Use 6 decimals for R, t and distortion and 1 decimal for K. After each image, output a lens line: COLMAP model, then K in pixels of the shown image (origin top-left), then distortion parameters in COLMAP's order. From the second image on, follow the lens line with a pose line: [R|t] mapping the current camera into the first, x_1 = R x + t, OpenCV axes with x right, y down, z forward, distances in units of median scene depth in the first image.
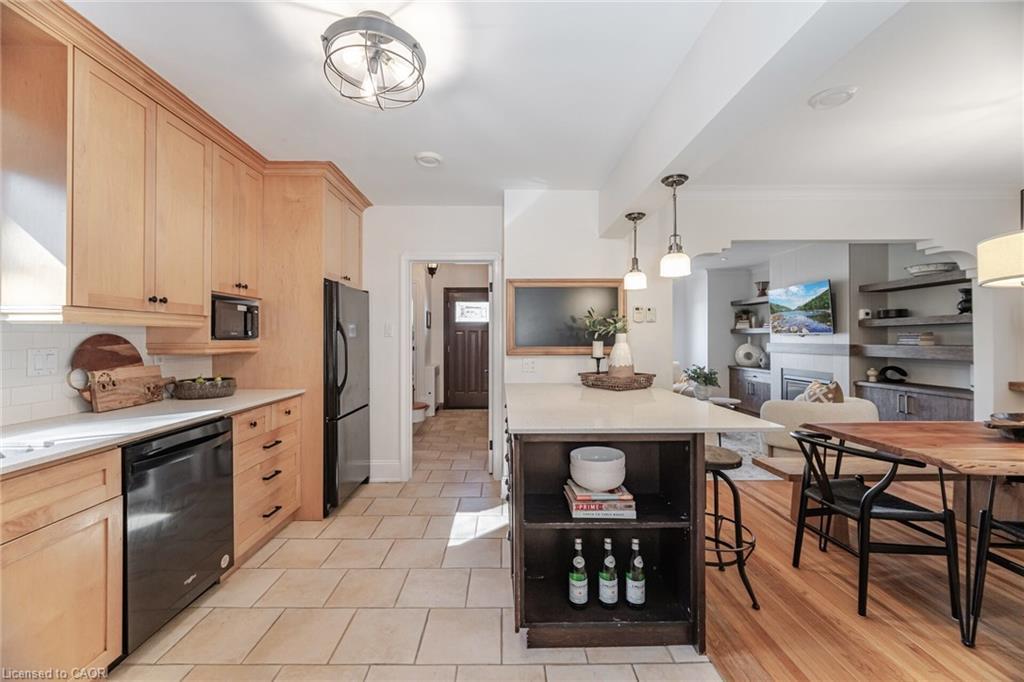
lens RADIAL K [[413.7, 0, 499.5], [0, 413.7, 333.9], [0, 0, 1]] dist [-0.007224, 0.001978]
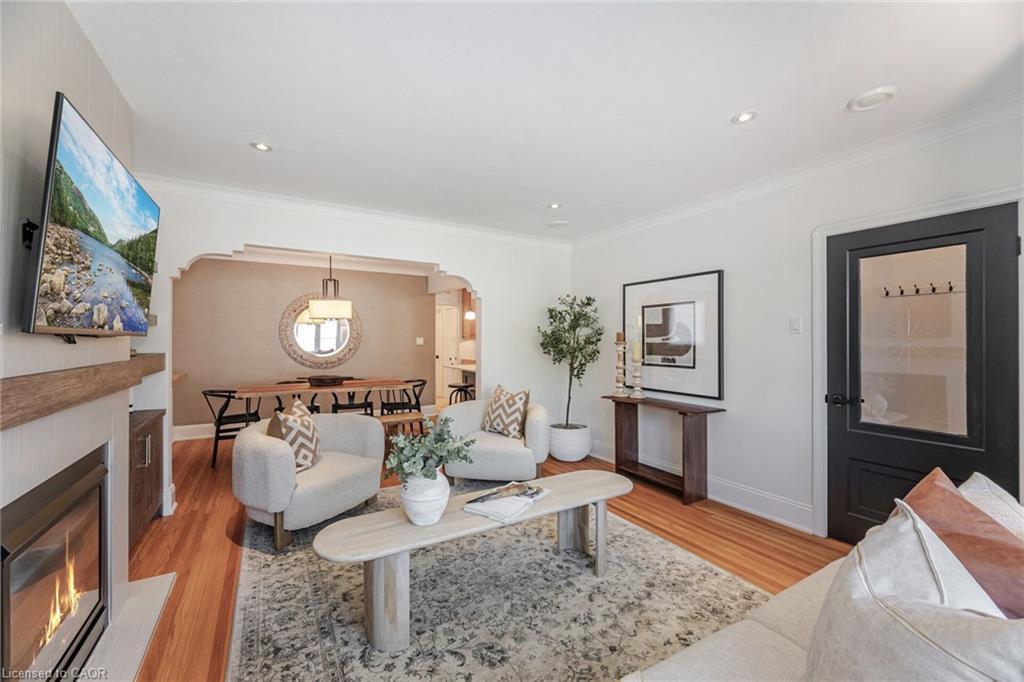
lens RADIAL K [[413.7, 0, 505.6], [0, 413.7, 340.4], [0, 0, 1]] dist [-0.007224, 0.001978]
pose [[-0.863846, -0.000951, -0.503756, 0.773818], [0.002497, 0.999978, -0.006168, 0.009199], [0.503750, -0.006586, -0.863824, 1.696812]]
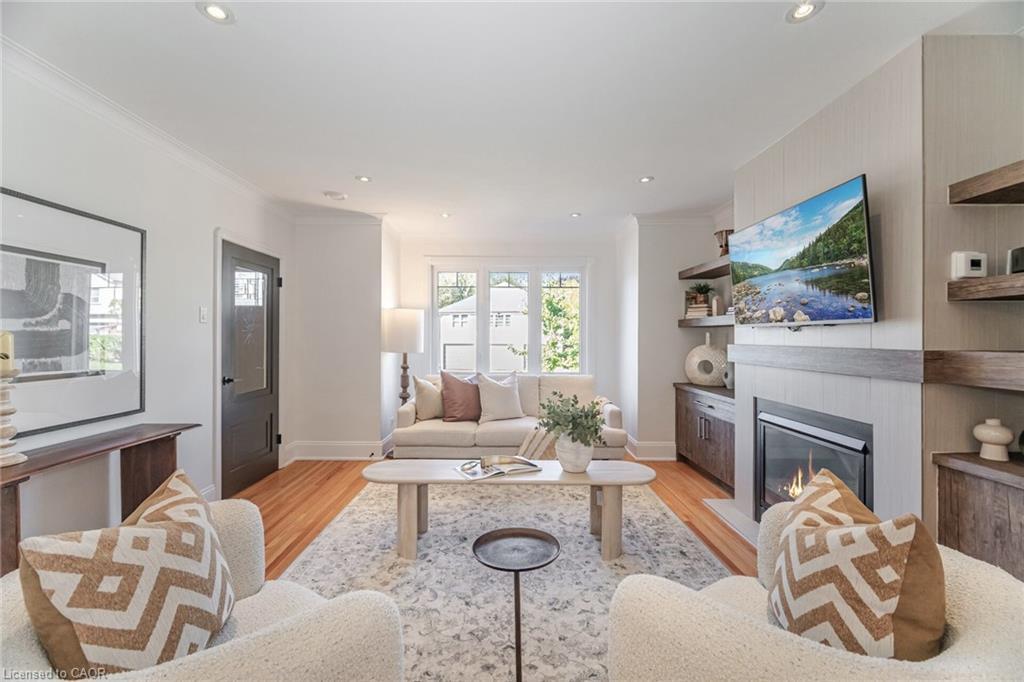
lens RADIAL K [[413.7, 0, 503.0], [0, 413.7, 334.7], [0, 0, 1]] dist [-0.007224, 0.001978]
pose [[0.999951, 0.000308, -0.009945, 0.528272], [-0.000258, 0.999987, 0.005060, 0.010680], [0.009946, -0.005057, 0.999938, 0.689710]]
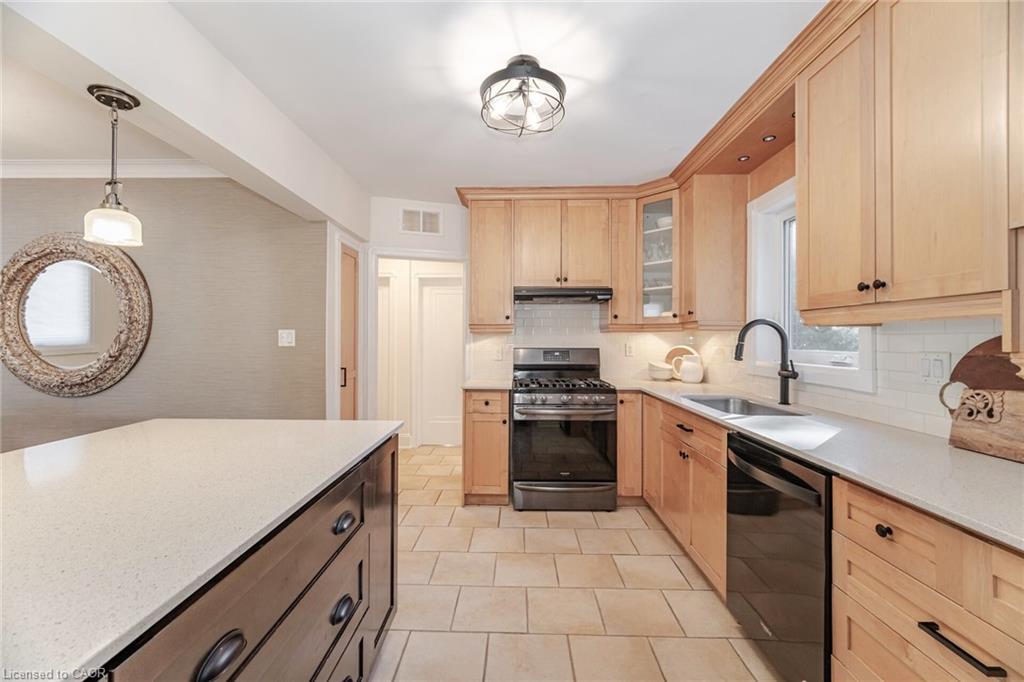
lens RADIAL K [[413.7, 0, 505.1], [0, 413.7, 335.2], [0, 0, 1]] dist [-0.007224, 0.001978]
pose [[-0.999545, -0.003029, 0.029994, -0.104635], [-0.003583, 0.999824, -0.018416, 0.007505], [-0.029933, -0.018515, -0.999380, 0.789532]]
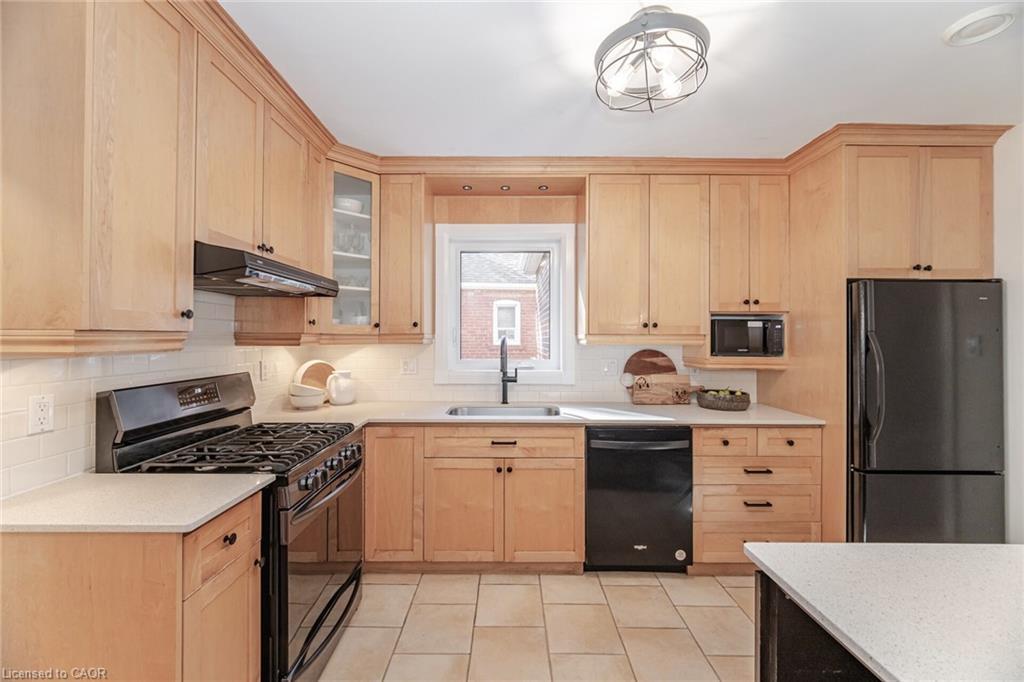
lens RADIAL K [[413.7, 0, 506.6], [0, 413.7, 334.9], [0, 0, 1]] dist [-0.007224, 0.001978]
pose [[-0.009771, -0.007936, -0.999921, 0.222648], [0.007047, 0.999943, -0.008005, -0.020498], [0.999927, -0.007124, -0.009715, 0.257169]]
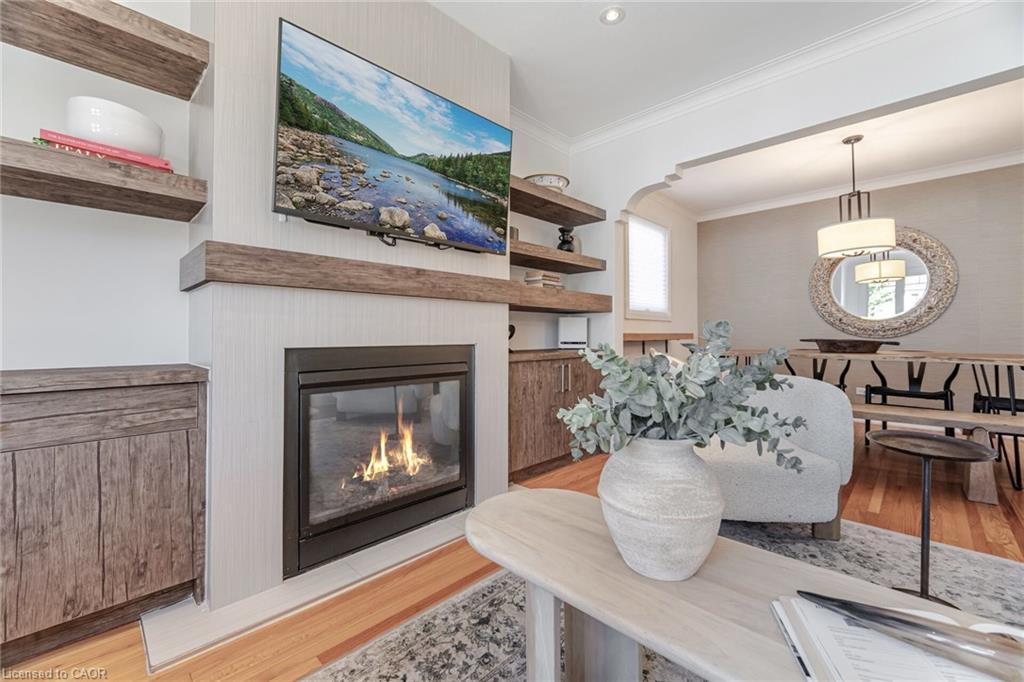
lens RADIAL K [[413.7, 0, 515.5], [0, 413.7, 332.4], [0, 0, 1]] dist [-0.007224, 0.001978]
pose [[-0.716127, 0.010059, 0.697897, 0.538305], [-0.002019, 0.999862, -0.016483, 0.100191], [-0.697967, -0.013213, -0.716008, 1.443831]]
